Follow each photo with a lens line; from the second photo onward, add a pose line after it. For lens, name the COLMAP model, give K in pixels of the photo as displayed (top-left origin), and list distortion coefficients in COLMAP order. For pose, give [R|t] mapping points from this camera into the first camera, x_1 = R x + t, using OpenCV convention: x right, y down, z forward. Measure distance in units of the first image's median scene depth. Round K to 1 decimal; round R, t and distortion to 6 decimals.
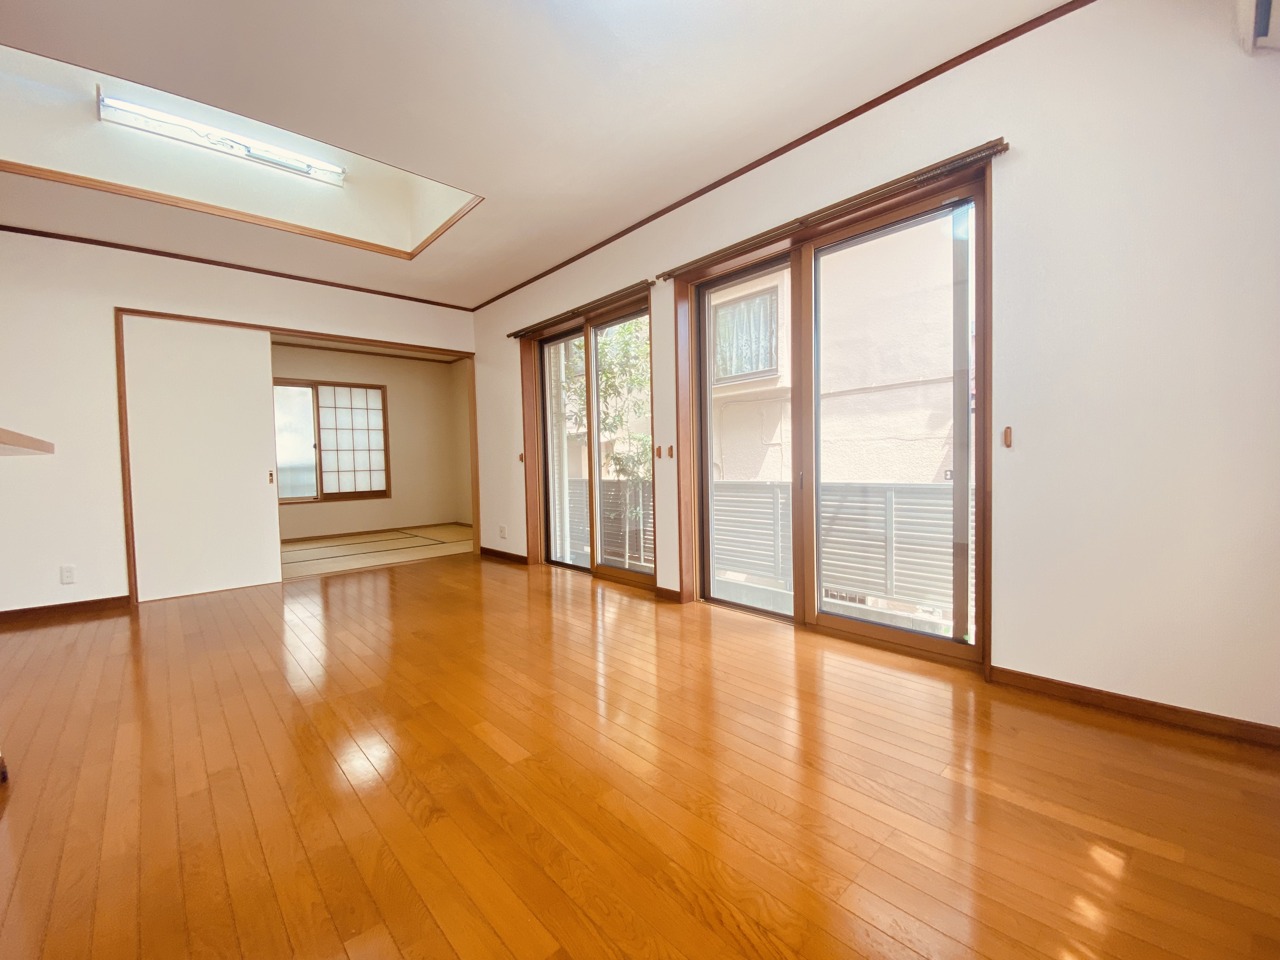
lens RADIAL K [[513.2, 0, 640.0], [0, 513.2, 480.0], [0, 0, 1]] dist [0.024350, -0.024386]
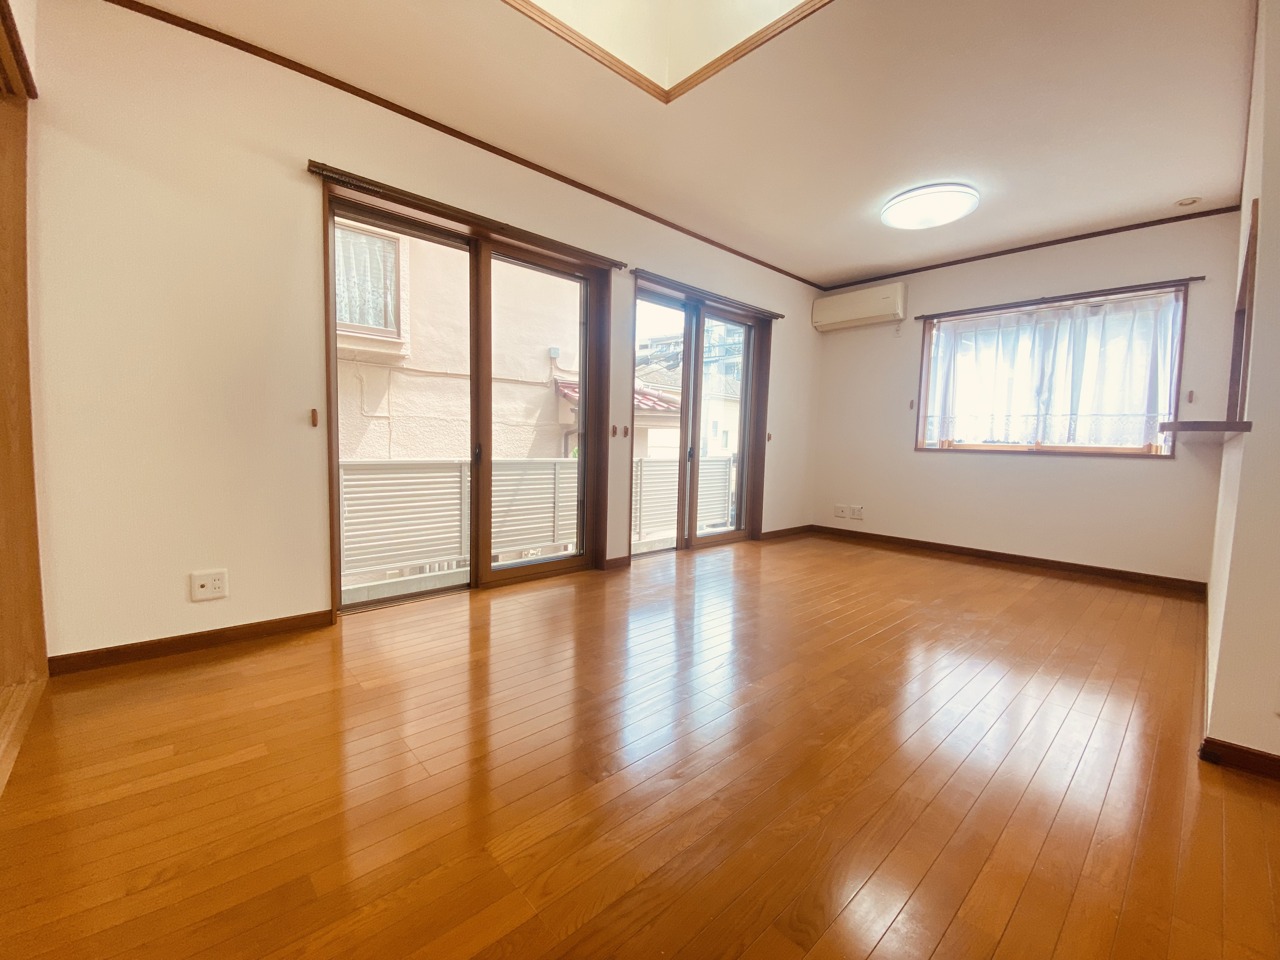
lens RADIAL K [[517.6, 0, 637.2], [0, 517.6, 482.2], [0, 0, 1]] dist [0.025181, -0.023105]
pose [[0.016560, -0.055993, 0.998294, -0.780485], [0.011082, 0.998380, 0.055814, -0.005783], [-0.999801, 0.010138, 0.017154, 0.707439]]
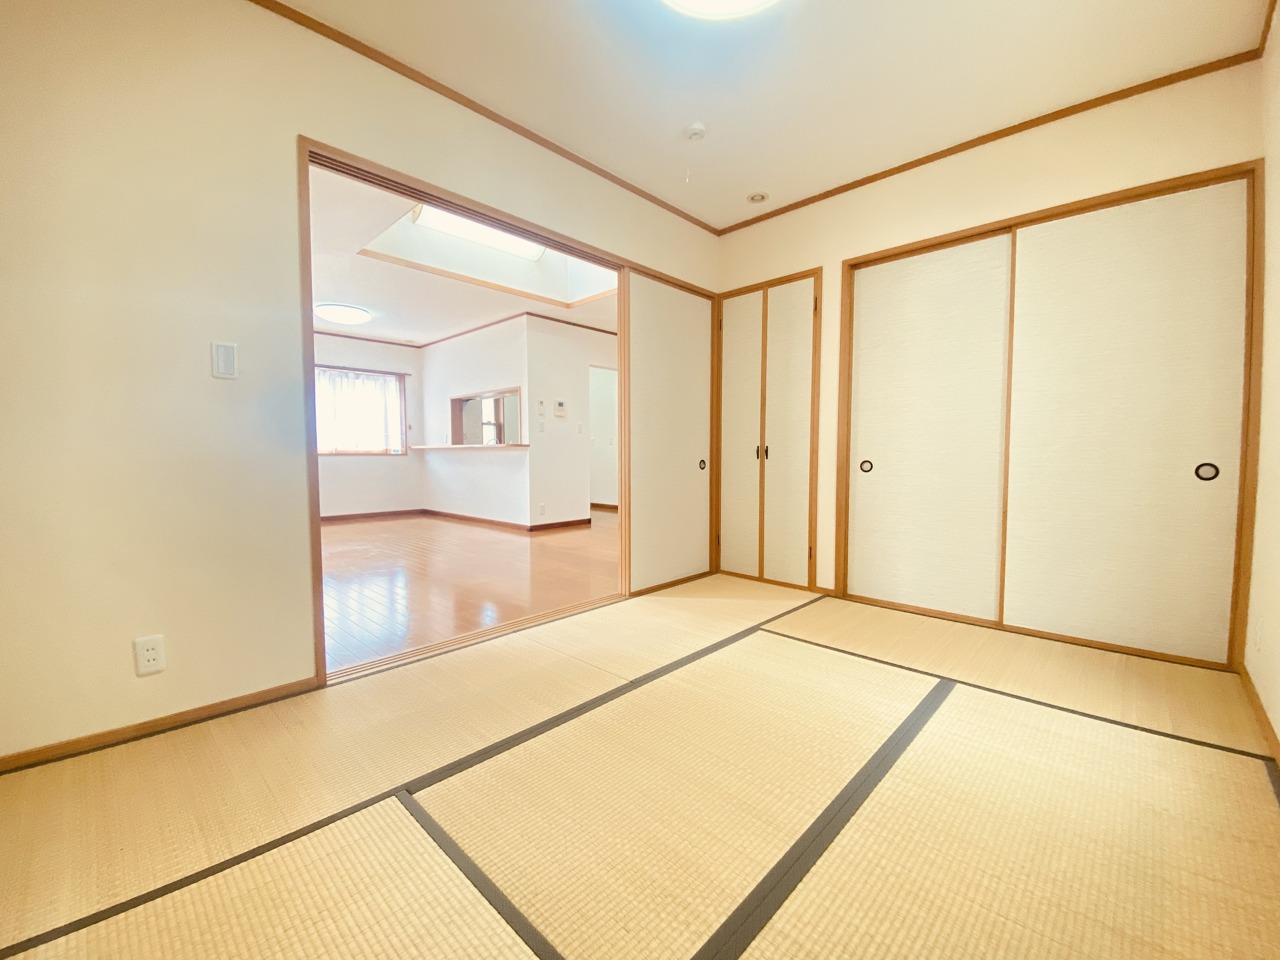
lens RADIAL K [[521.6, 0, 644.4], [0, 521.6, 481.3], [0, 0, 1]] dist [0.021636, -0.020737]
pose [[-0.997268, 0.027989, -0.068355, -0.646004], [0.021567, 0.995438, 0.092944, -0.047147], [0.070644, 0.091216, -0.993322, 1.696797]]
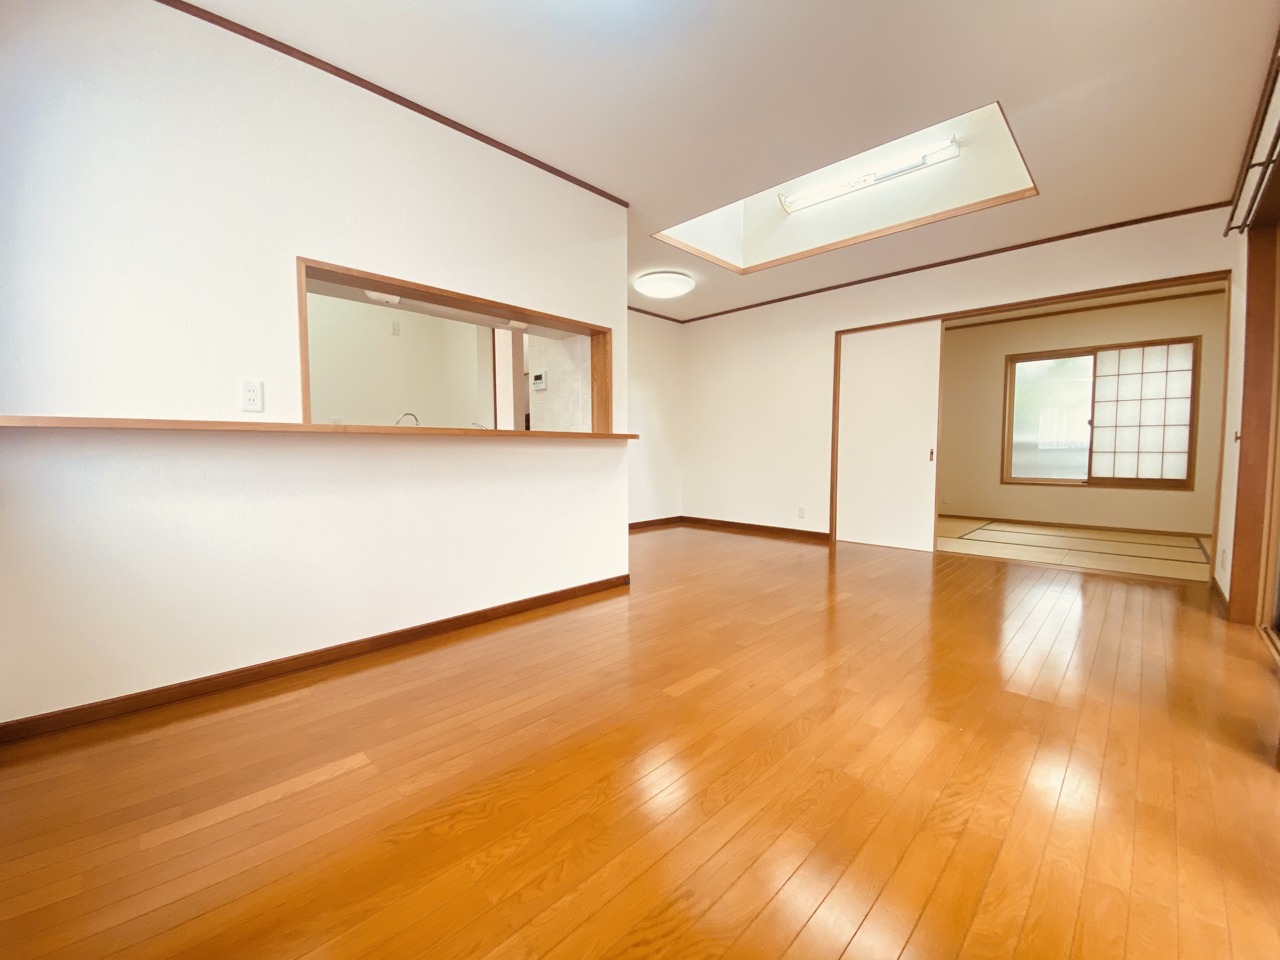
lens RADIAL K [[521.6, 0, 644.4], [0, 521.6, 481.3], [0, 0, 1]] dist [0.021636, -0.020737]
pose [[0.057723, 0.085238, -0.994687, 0.336280], [-0.037330, 0.995836, 0.083170, -0.018802], [0.997634, 0.032331, 0.060664, 0.306434]]
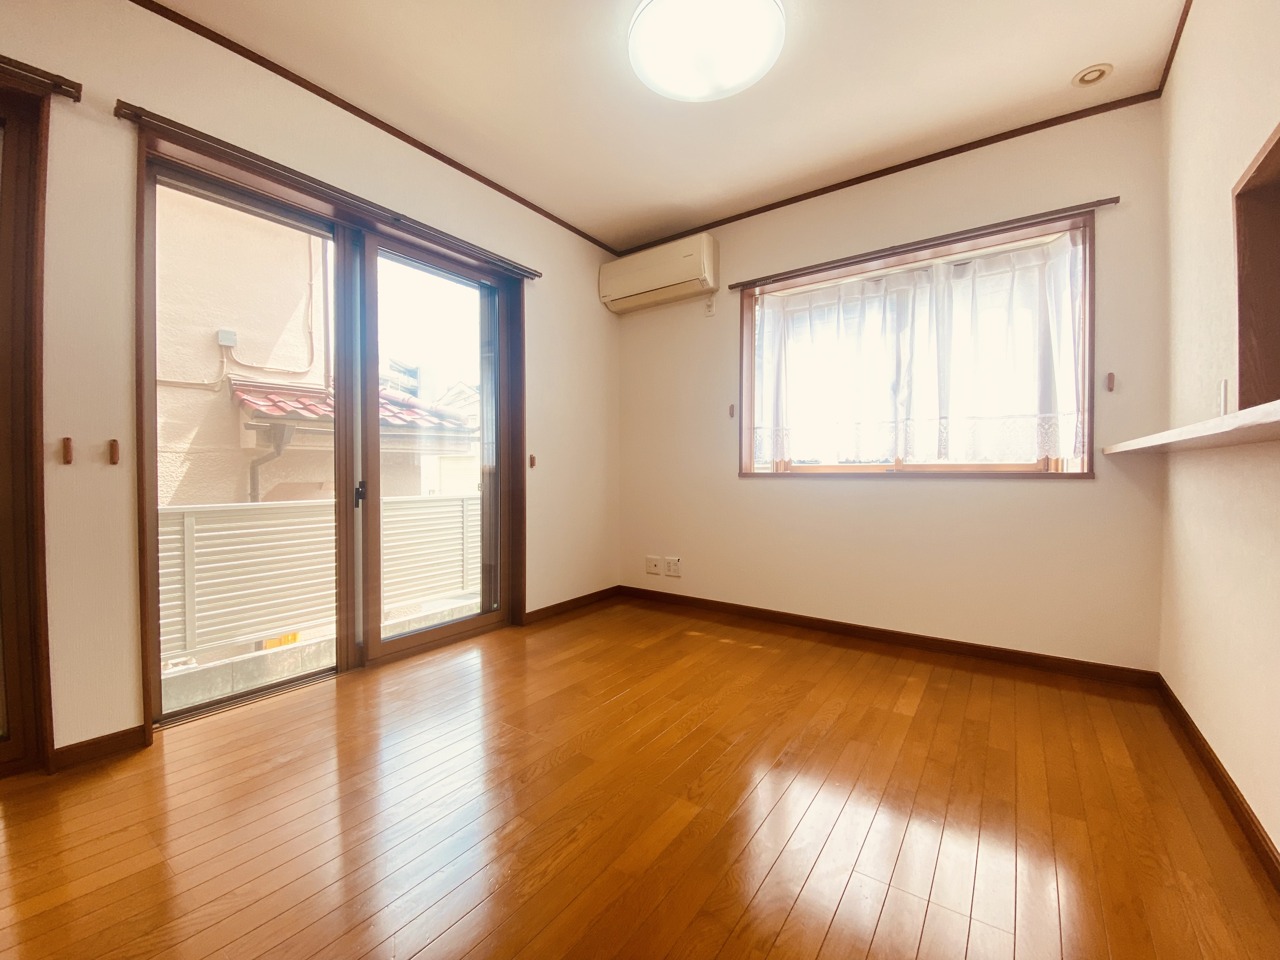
lens RADIAL K [[513.2, 0, 640.0], [0, 513.2, 480.0], [0, 0, 1]] dist [0.024350, -0.024386]
pose [[-0.193728, 0.007103, 0.981030, -0.388905], [0.041106, 0.999154, 0.000883, -0.005882], [-0.980194, 0.040498, -0.193856, 0.439171]]
